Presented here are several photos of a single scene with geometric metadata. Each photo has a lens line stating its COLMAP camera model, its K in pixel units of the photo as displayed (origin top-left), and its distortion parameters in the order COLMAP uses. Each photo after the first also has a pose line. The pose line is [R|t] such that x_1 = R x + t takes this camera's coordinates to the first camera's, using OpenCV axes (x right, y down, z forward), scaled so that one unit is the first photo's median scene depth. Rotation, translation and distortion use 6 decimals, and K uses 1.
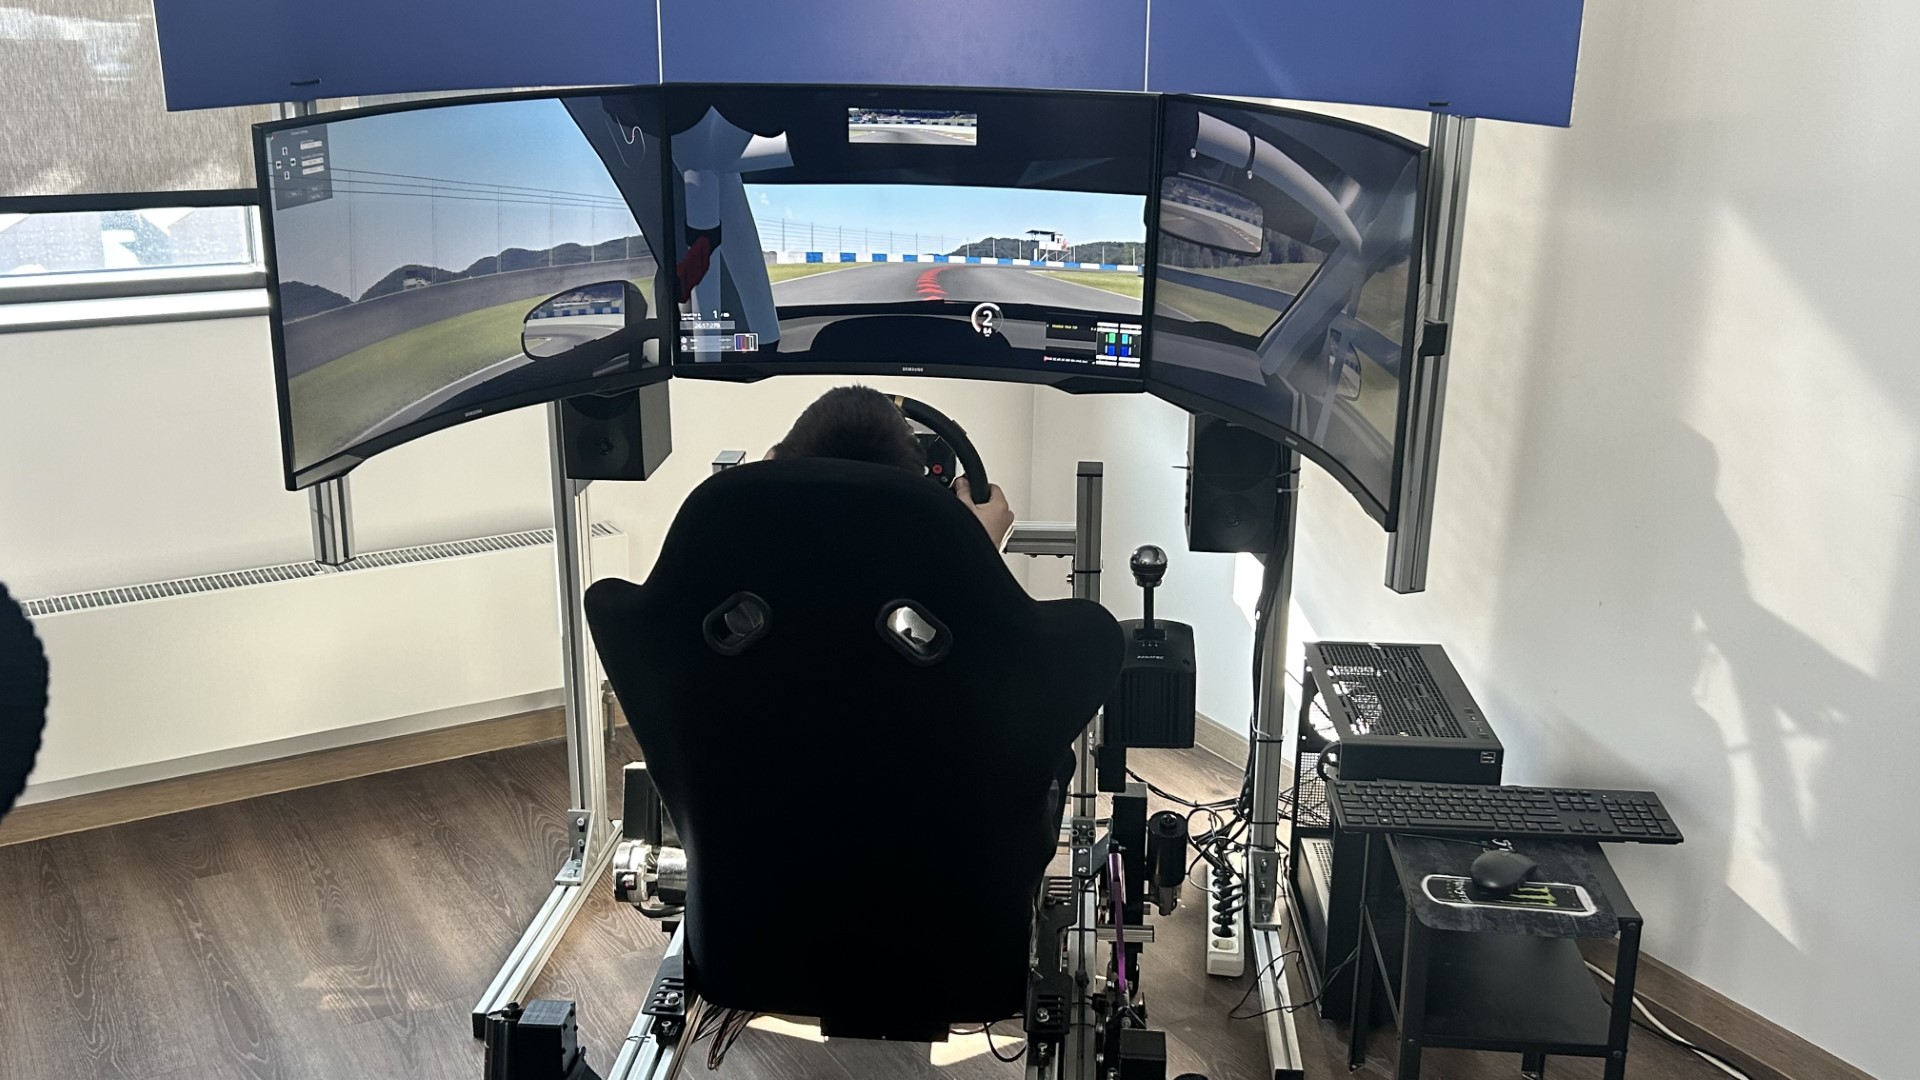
lens RADIAL K [[1877.7, 0, 960.0], [0, 1877.7, 540.0], [0, 0, 1]] dist [0.202763, 0.002189]
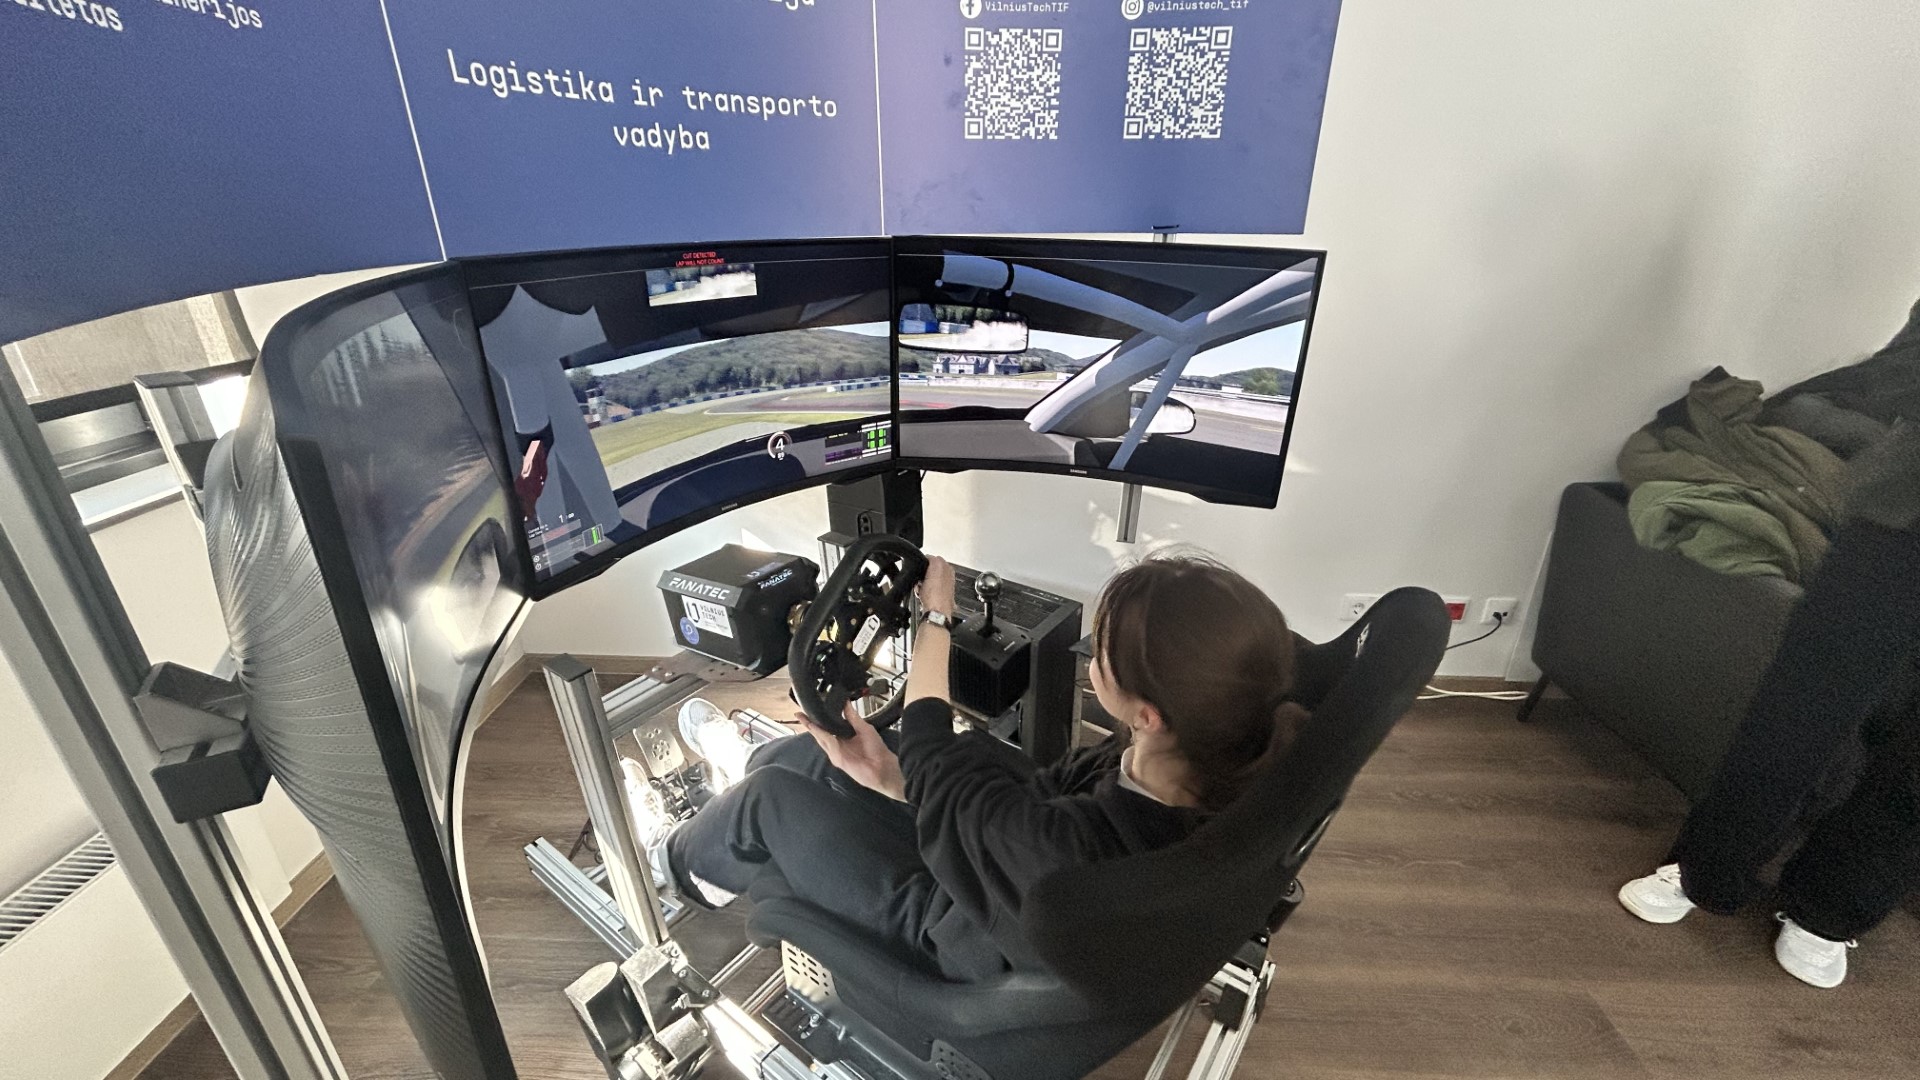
lens RADIAL K [[784.2, 0, 964.2], [0, 784.2, 542.6], [0, 0, 1]] dist [0.000112, 0.000769]
pose [[0.520317, -0.349266, 0.779284, -0.326623], [0.252708, 0.934642, 0.250166, -0.155386], [-0.815726, 0.066766, 0.574573, 0.643041]]
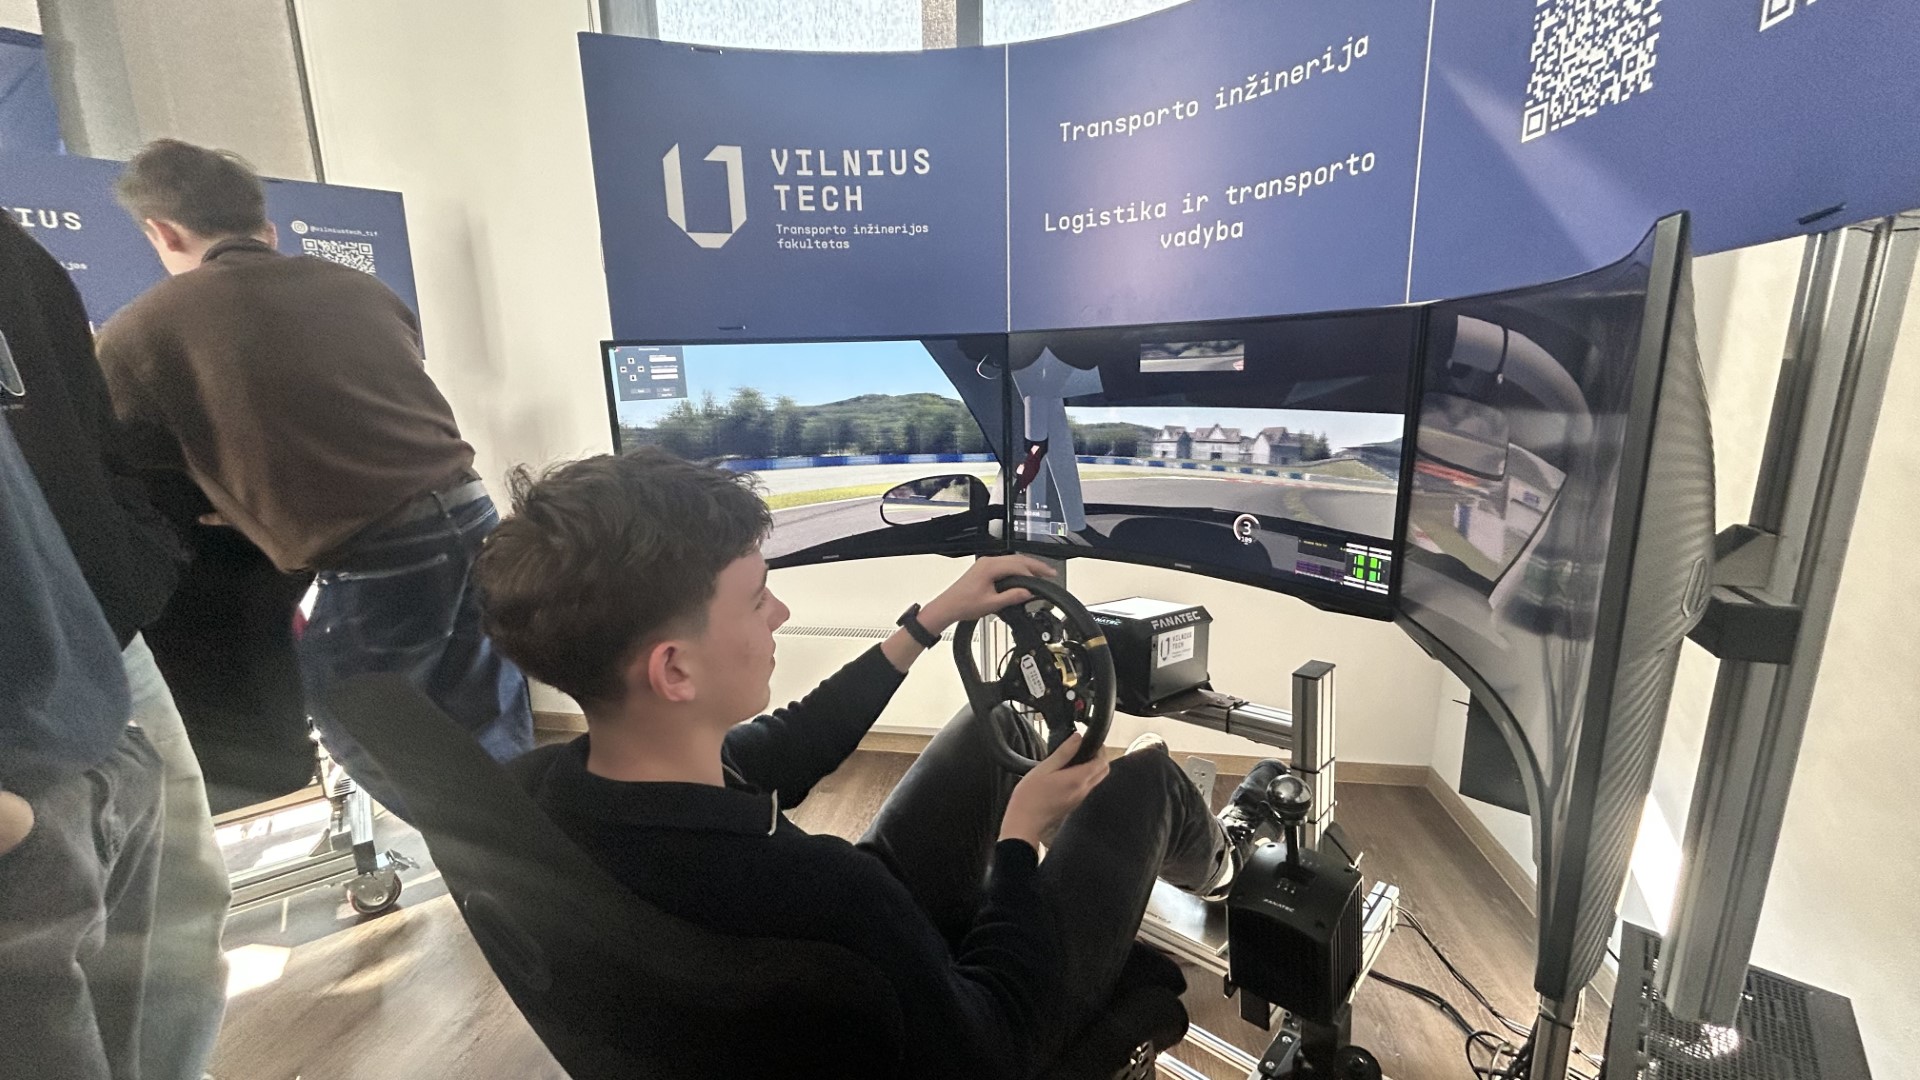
lens RADIAL K [[784.2, 0, 964.2], [0, 784.2, 542.6], [0, 0, 1]] dist [0.000112, 0.000769]
pose [[0.785372, 0.109281, -0.609301, 0.164622], [-0.160250, 0.986633, -0.029600, -0.071063], [0.597922, 0.120887, 0.792386, 0.552805]]
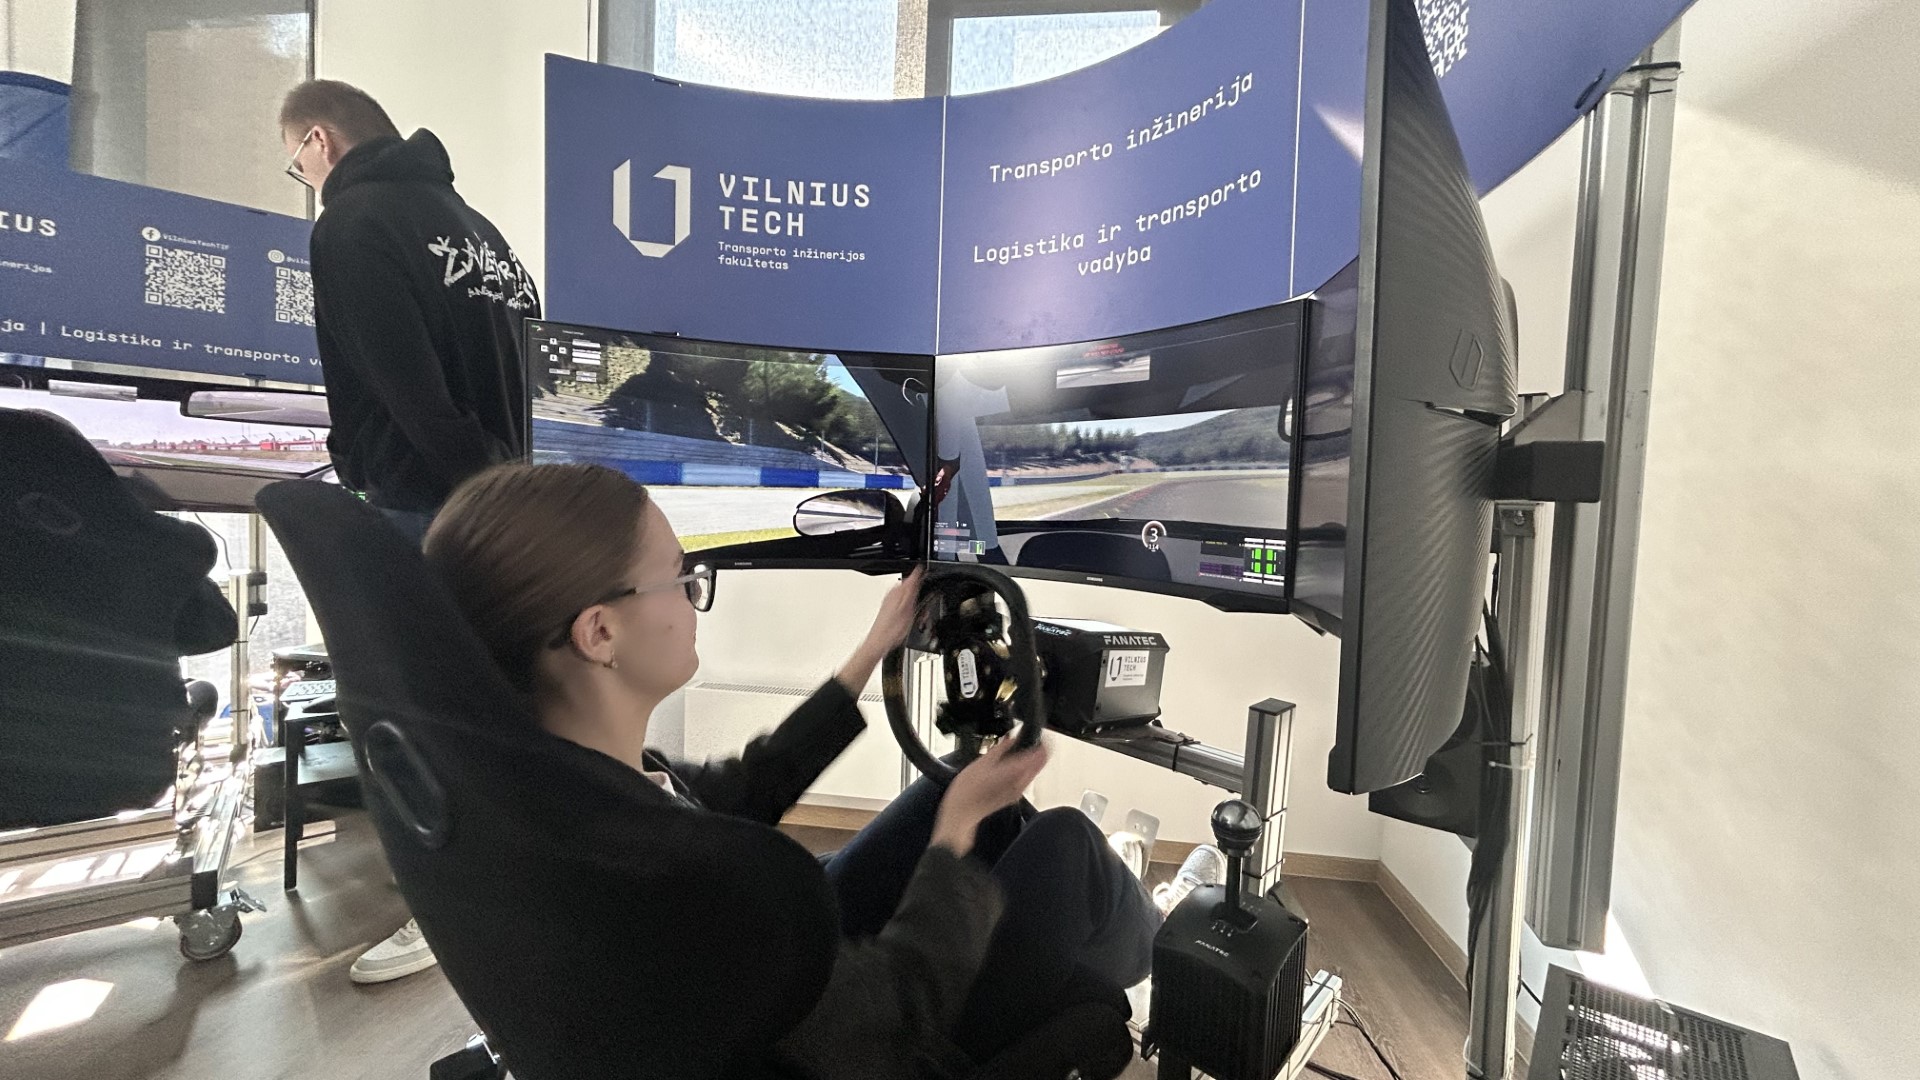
lens RADIAL K [[787.4, 0, 963.2], [0, 787.4, 541.9], [0, 0, 1]] dist [0.001625, 0.000364]
pose [[0.795435, 0.048528, -0.604093, 0.202641], [-0.208584, 0.957812, -0.197708, -0.002185], [0.569013, 0.283268, 0.771999, 0.598201]]
